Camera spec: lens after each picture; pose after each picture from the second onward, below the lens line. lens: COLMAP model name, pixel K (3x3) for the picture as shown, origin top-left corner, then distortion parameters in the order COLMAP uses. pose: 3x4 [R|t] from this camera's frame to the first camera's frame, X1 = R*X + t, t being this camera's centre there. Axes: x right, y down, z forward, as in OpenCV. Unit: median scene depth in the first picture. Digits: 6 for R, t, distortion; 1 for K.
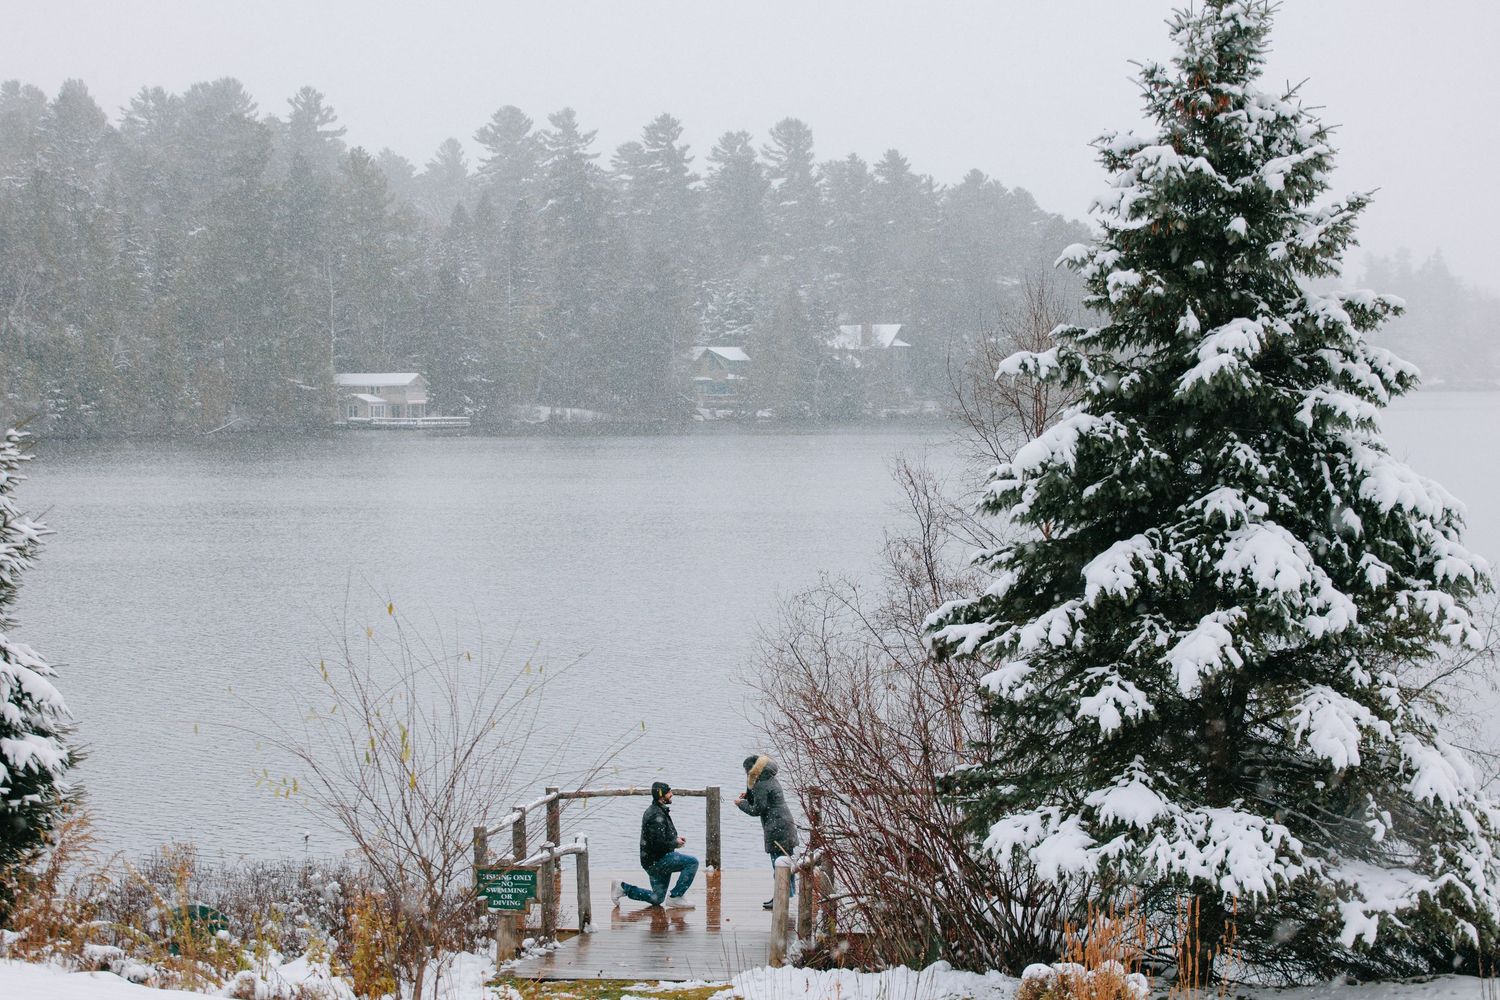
lens RADIAL K [[3934.6, 0, 749.2], [0, 3934.6, 397.6], [0, 0, 1]] dist [0.022975, -0.207801]
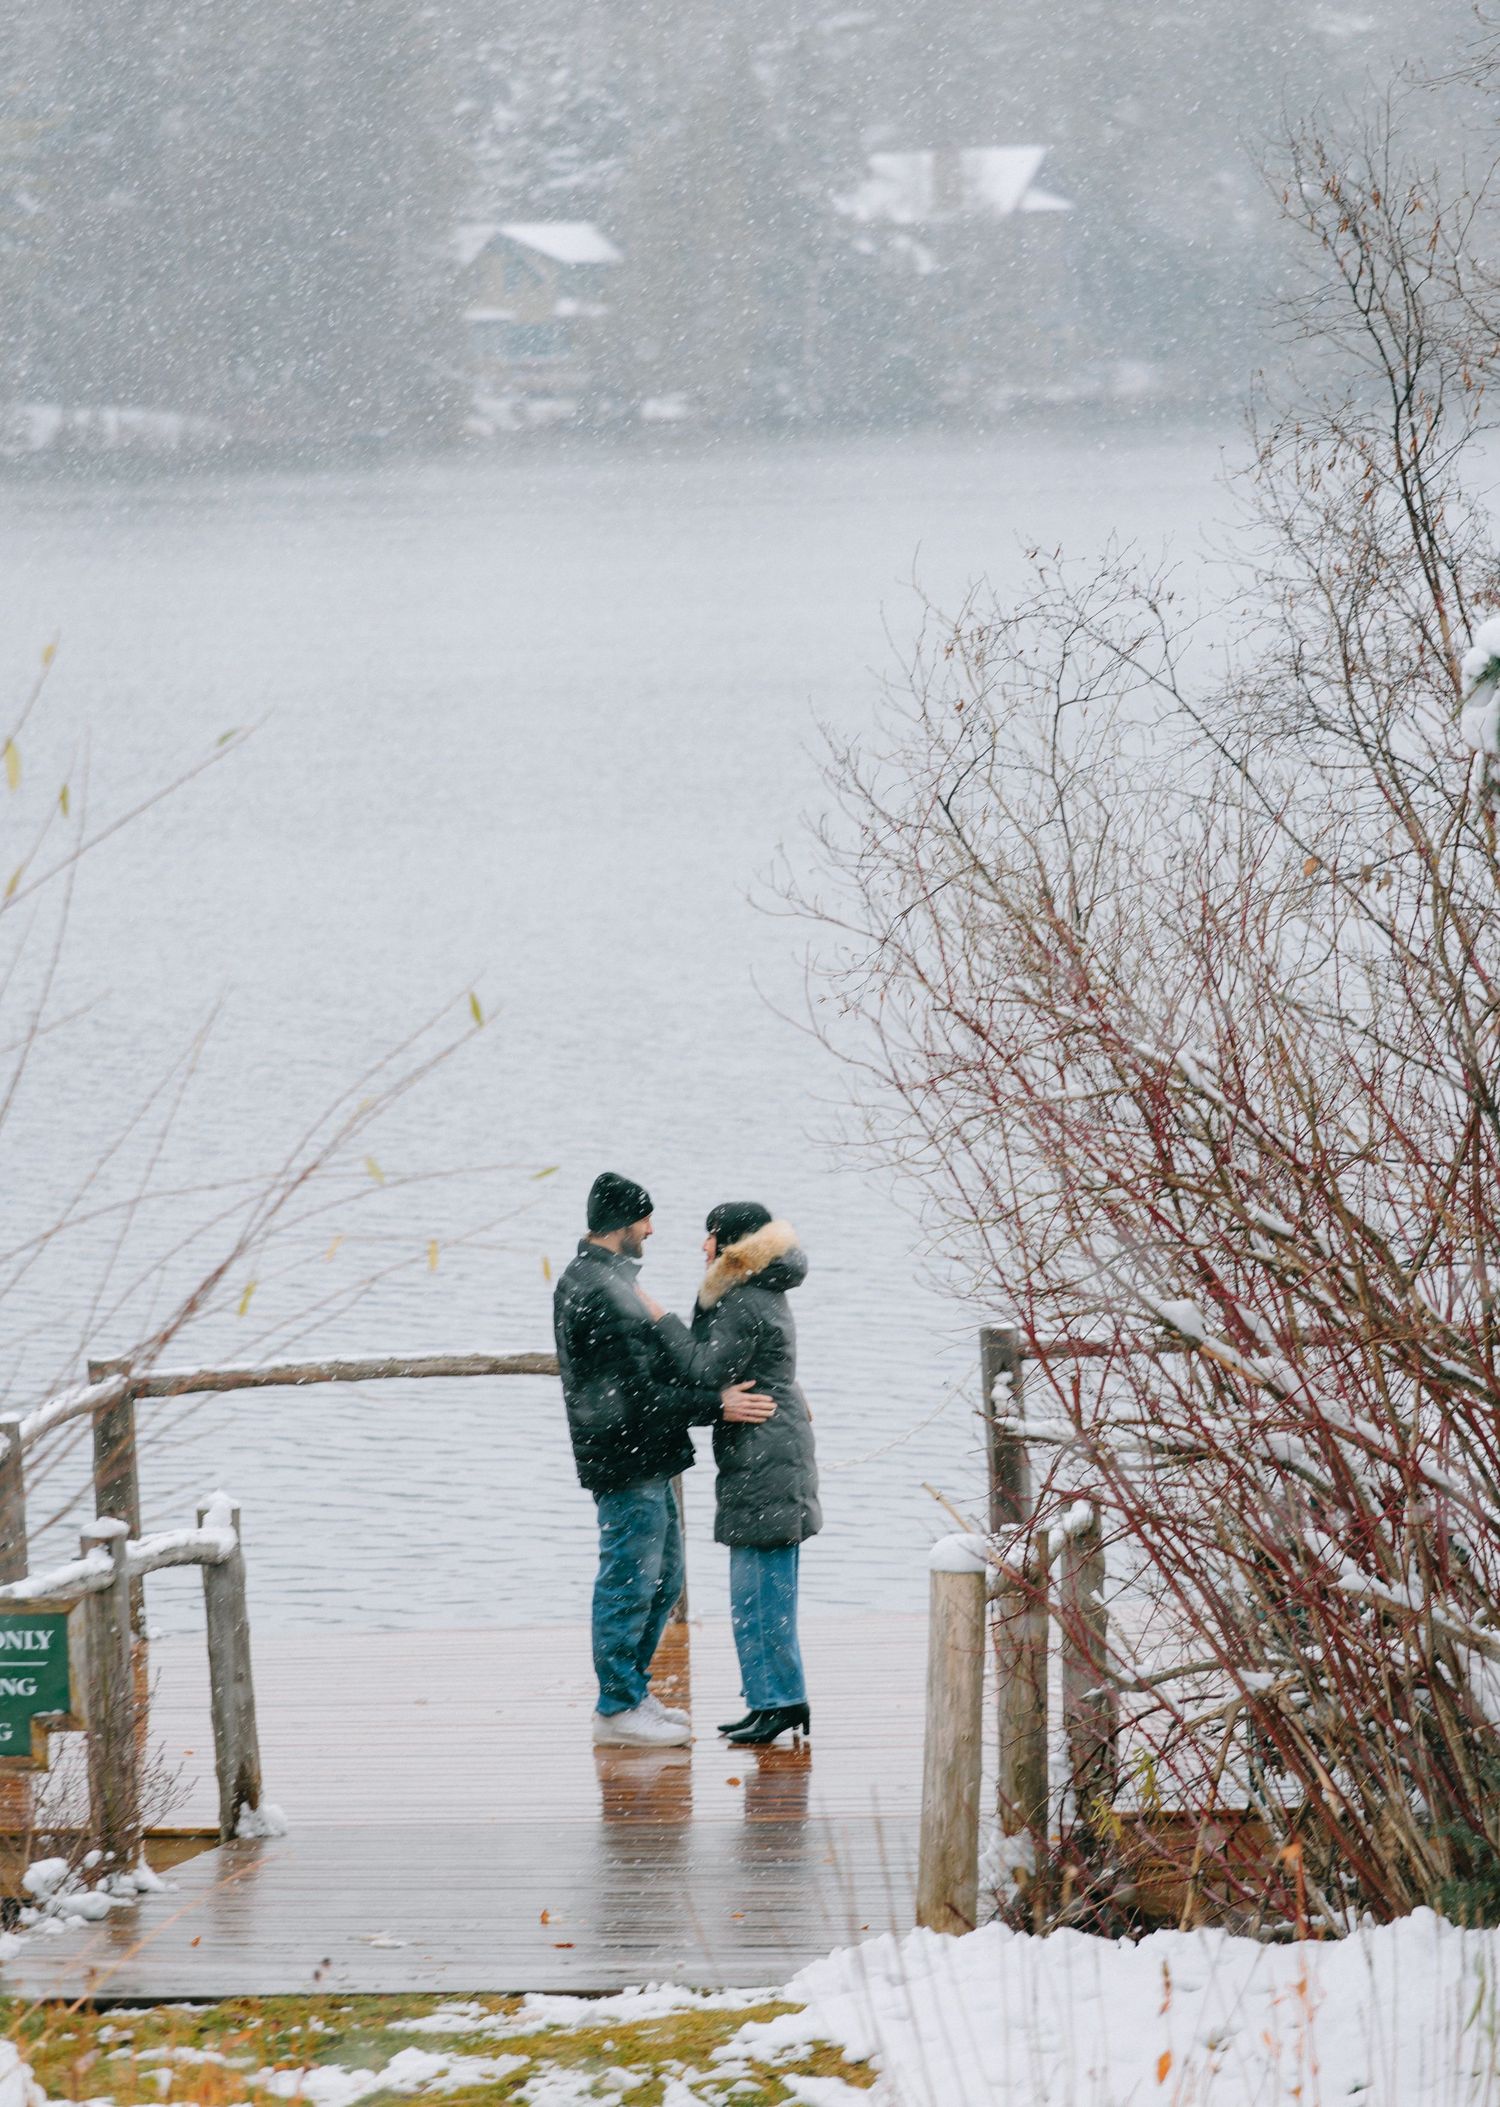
lens RADIAL K [[10294.7, 0, 750.0], [0, 10294.7, 1053.5], [0, 0, 1]] dist [-0.226725, 7.691206]
pose [[0.999471, -0.028774, 0.015128, -0.015604], [0.027900, 0.998092, 0.055087, 0.041873], [-0.016684, -0.054635, 0.998367, 0.275840]]
